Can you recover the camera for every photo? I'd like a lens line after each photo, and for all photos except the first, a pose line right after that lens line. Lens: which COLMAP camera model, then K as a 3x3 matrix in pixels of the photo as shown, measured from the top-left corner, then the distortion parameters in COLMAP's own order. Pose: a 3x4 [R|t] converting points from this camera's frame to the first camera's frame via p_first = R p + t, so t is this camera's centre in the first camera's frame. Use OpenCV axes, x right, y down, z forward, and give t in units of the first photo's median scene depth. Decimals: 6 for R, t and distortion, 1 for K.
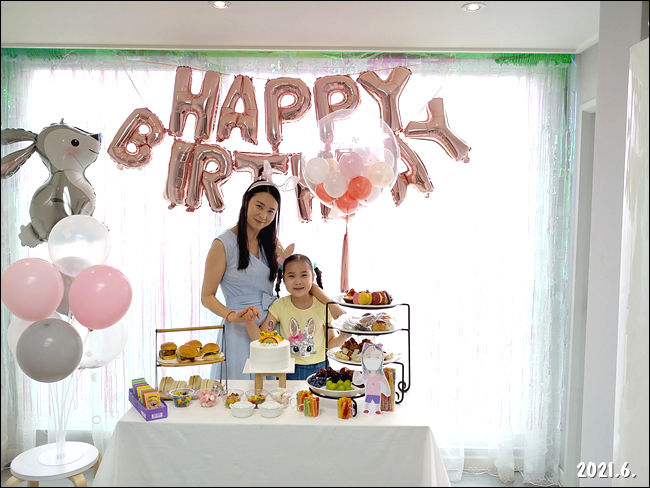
lens RADIAL K [[530.6, 0, 319.0], [0, 530.6, 242.9], [0, 0, 1]] dist [0.002870, -0.049386]
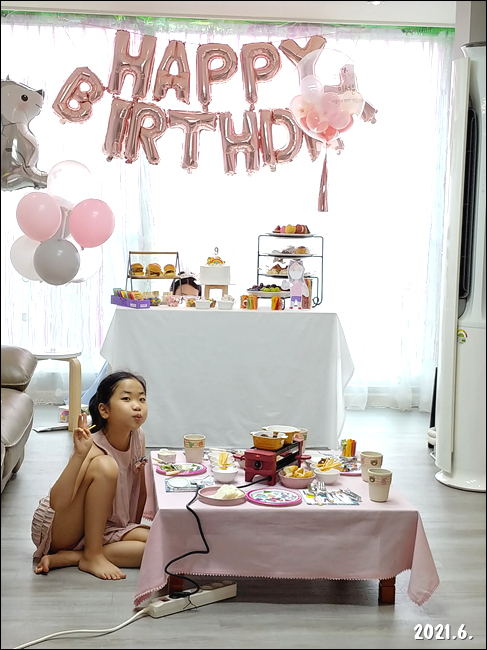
lens RADIAL K [[941.1, 0, 236.7], [0, 941.1, 347.1], [0, 0, 1]] dist [-0.010601, 0.000000]
pose [[0.995750, -0.001004, 0.092088, -0.199921], [-0.007756, 0.995474, 0.094715, 0.136550], [-0.091767, -0.095027, 0.991236, -1.018502]]
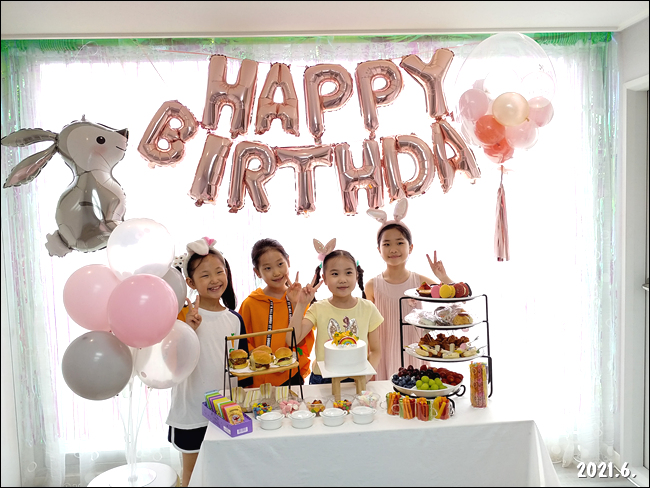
lens RADIAL K [[530.6, 0, 313.5], [0, 530.6, 243.7], [0, 0, 1]] dist [0.002870, -0.049386]
pose [[0.996715, -0.050175, 0.063567, -0.159748], [0.049896, 0.998737, 0.005971, 0.002661], [-0.063787, -0.002780, 0.997960, 0.055208]]
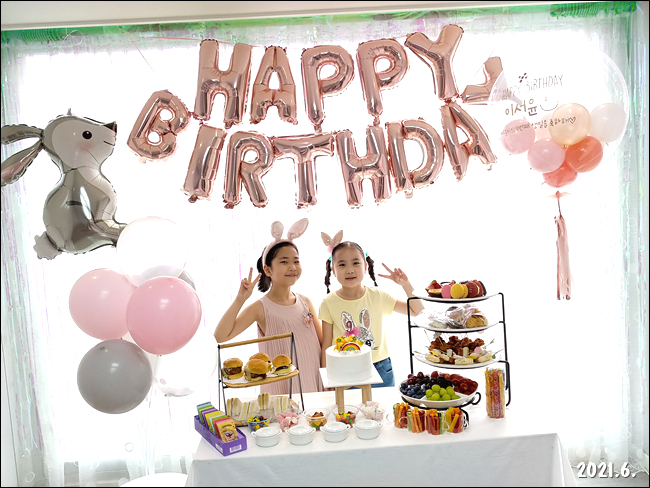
lens RADIAL K [[530.6, 0, 312.9], [0, 530.6, 242.7], [0, 0, 1]] dist [0.002870, -0.049386]
pose [[0.996831, -0.073843, 0.029577, -0.130807], [0.073100, 0.997000, 0.025453, -0.009018], [-0.031368, -0.023210, 0.999238, 0.114465]]
